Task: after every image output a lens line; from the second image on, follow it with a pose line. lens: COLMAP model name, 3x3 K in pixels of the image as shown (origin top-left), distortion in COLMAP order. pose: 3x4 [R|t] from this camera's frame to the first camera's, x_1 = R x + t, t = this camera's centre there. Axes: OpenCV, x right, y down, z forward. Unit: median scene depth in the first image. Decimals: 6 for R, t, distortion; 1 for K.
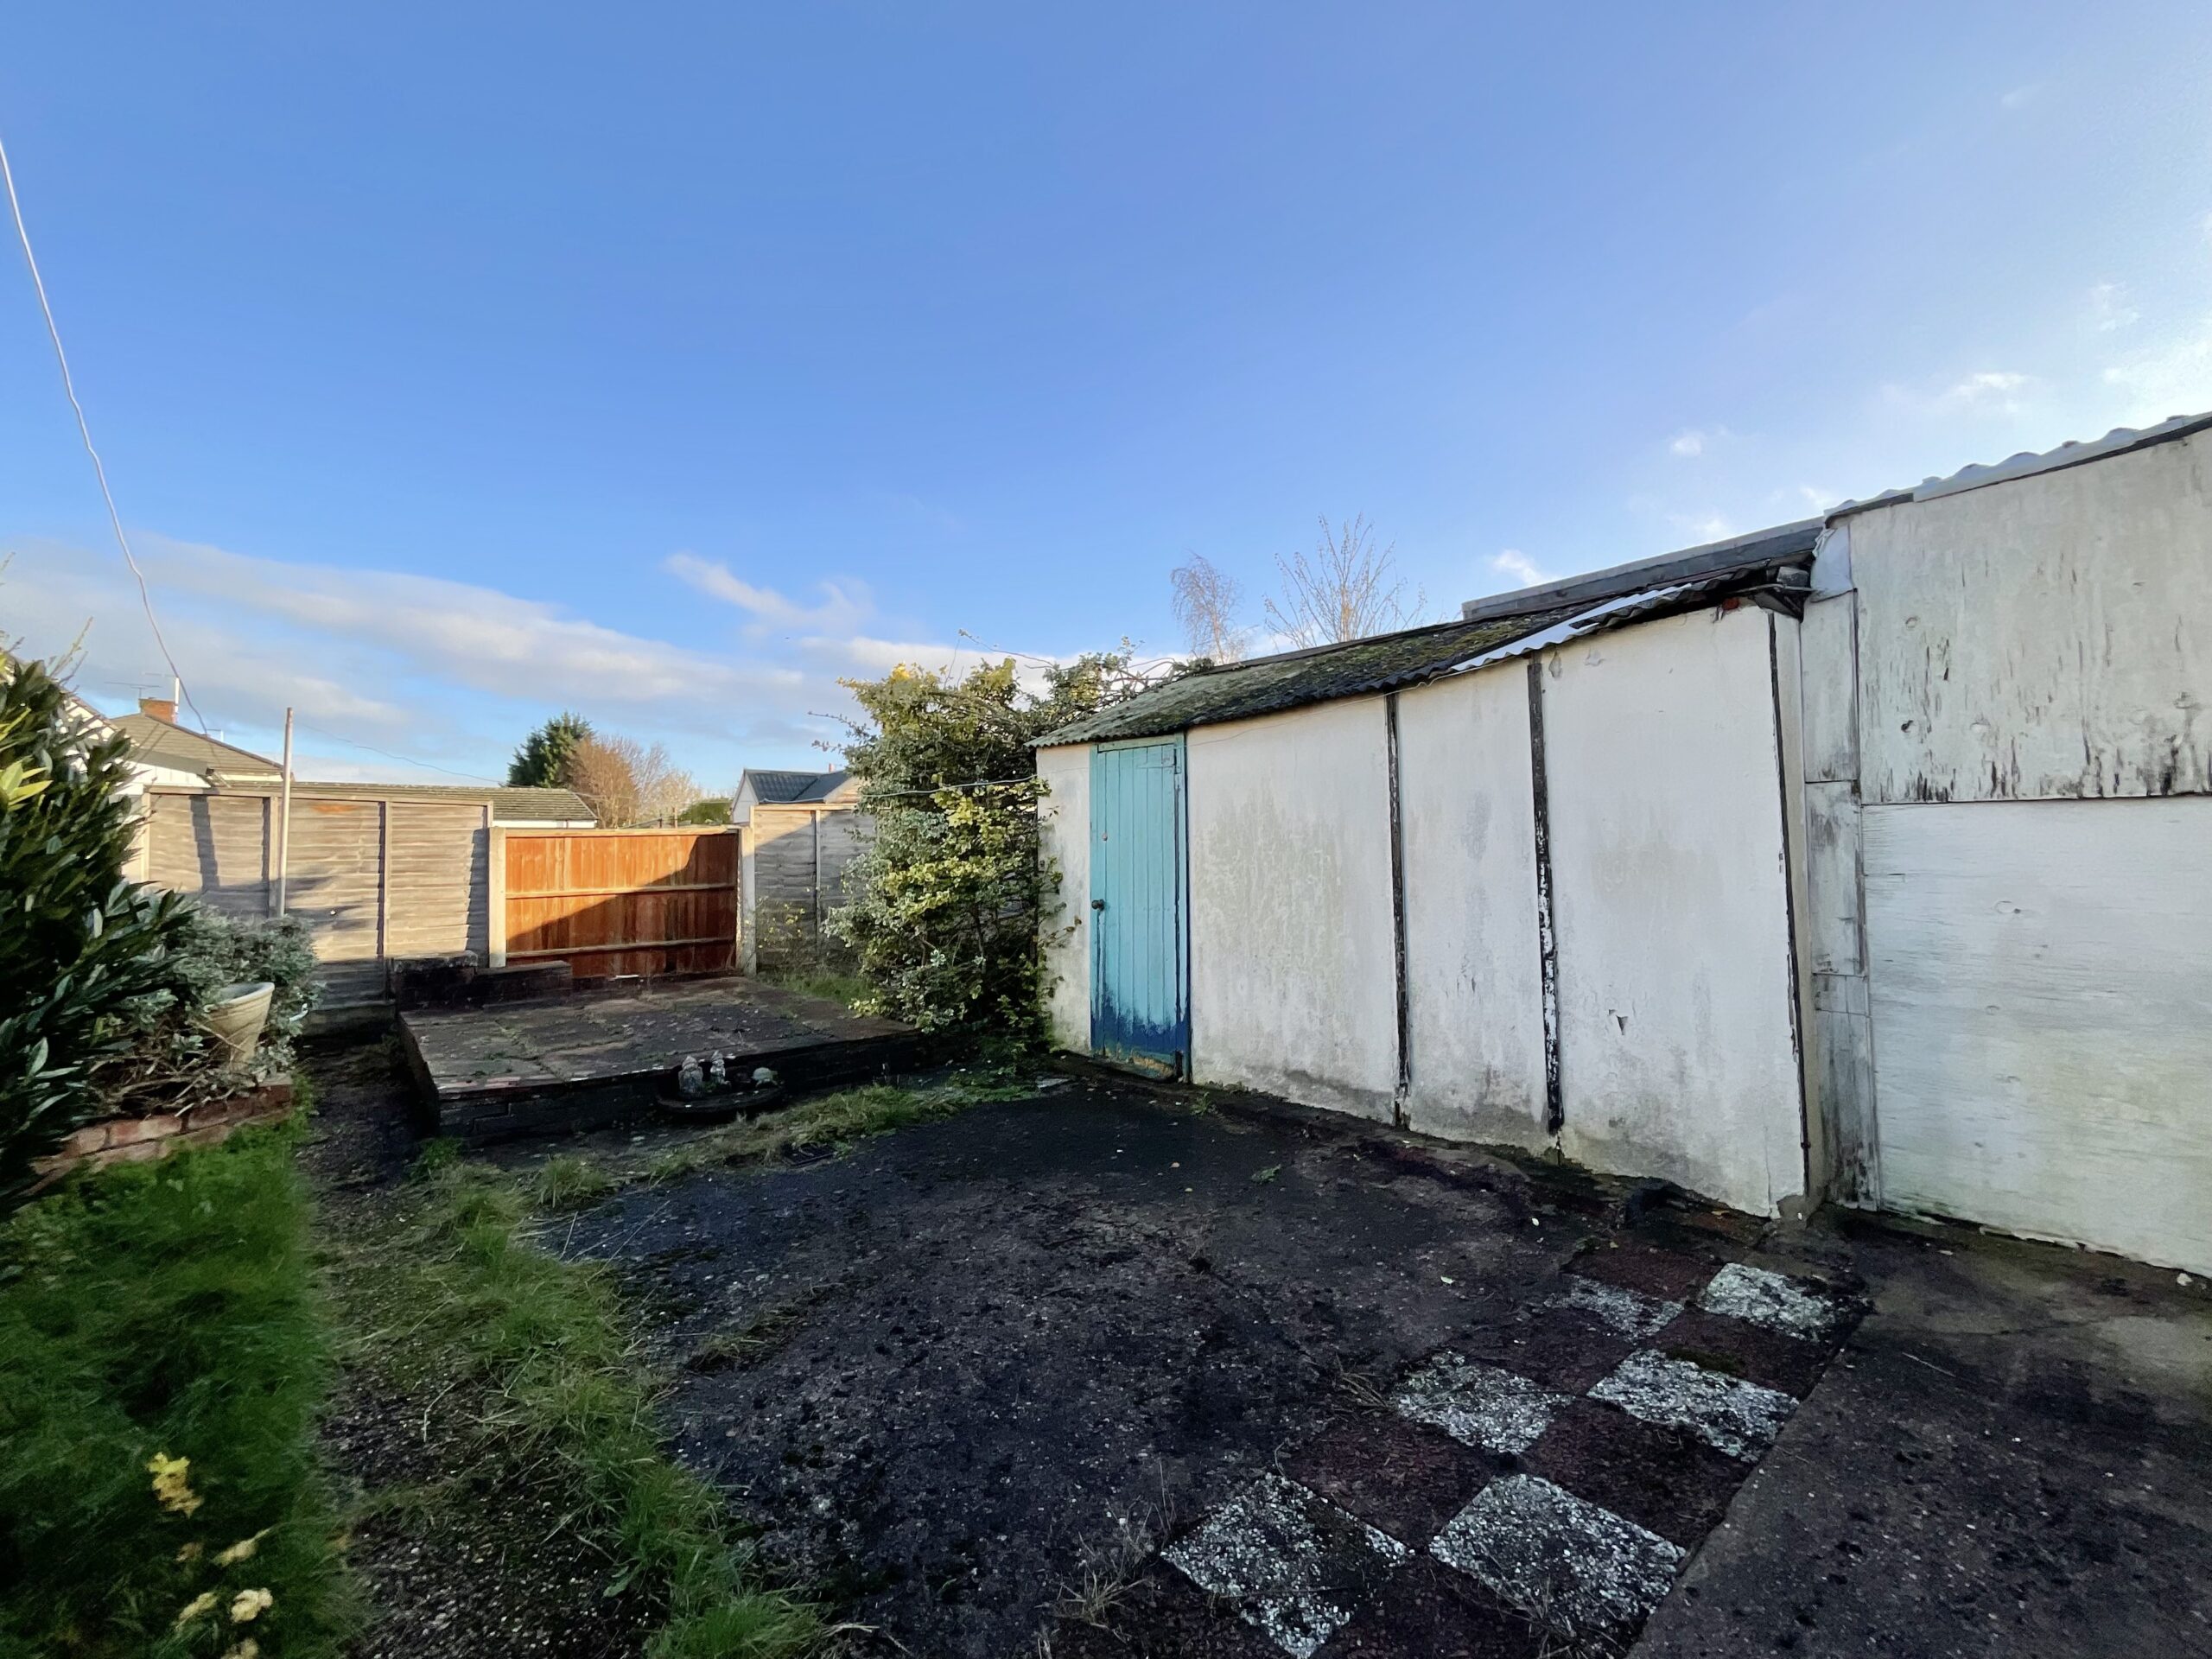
lens RADIAL K [[900.1, 0, 1107.7], [0, 900.1, 824.5], [0, 0, 1]] dist [0.000524, -0.003597]
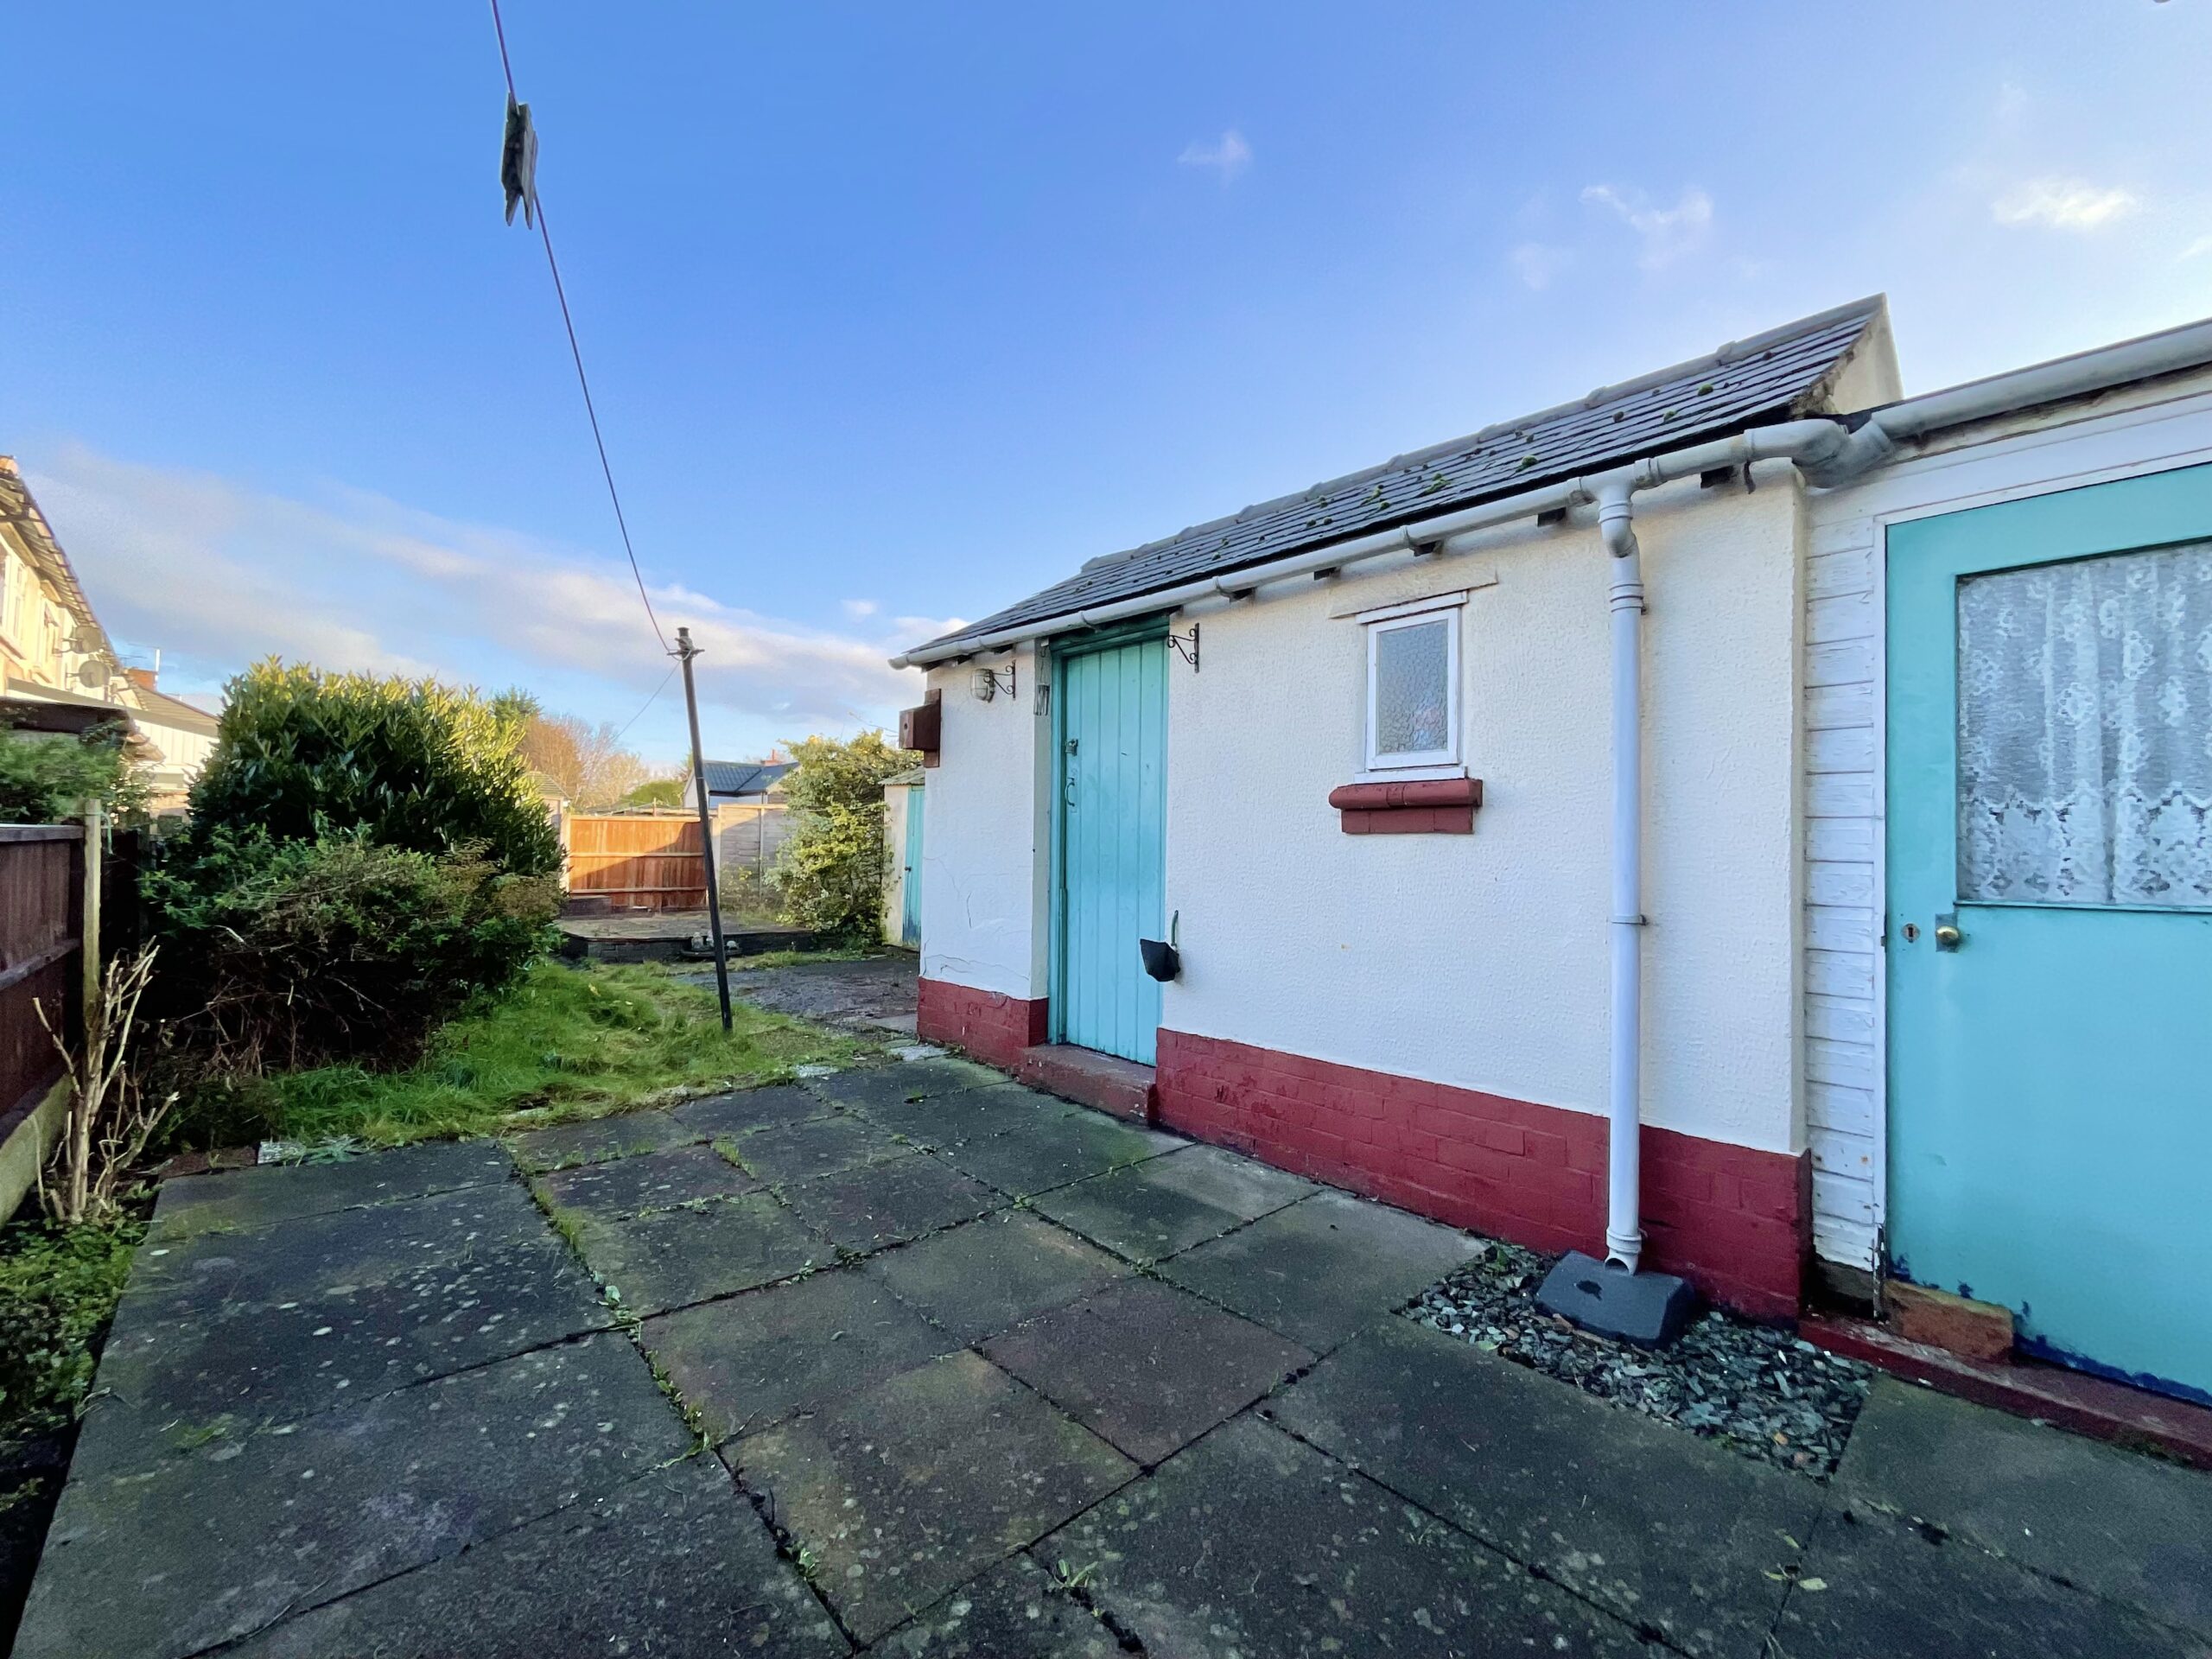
lens RADIAL K [[900.1, 0, 1107.5], [0, 900.1, 821.3], [0, 0, 1]] dist [0.000524, -0.003597]
pose [[0.997463, 0.039182, 0.059434, 0.275259], [-0.039499, 0.999211, 0.004158, -0.035918], [-0.059224, -0.006495, 0.998224, -0.894677]]
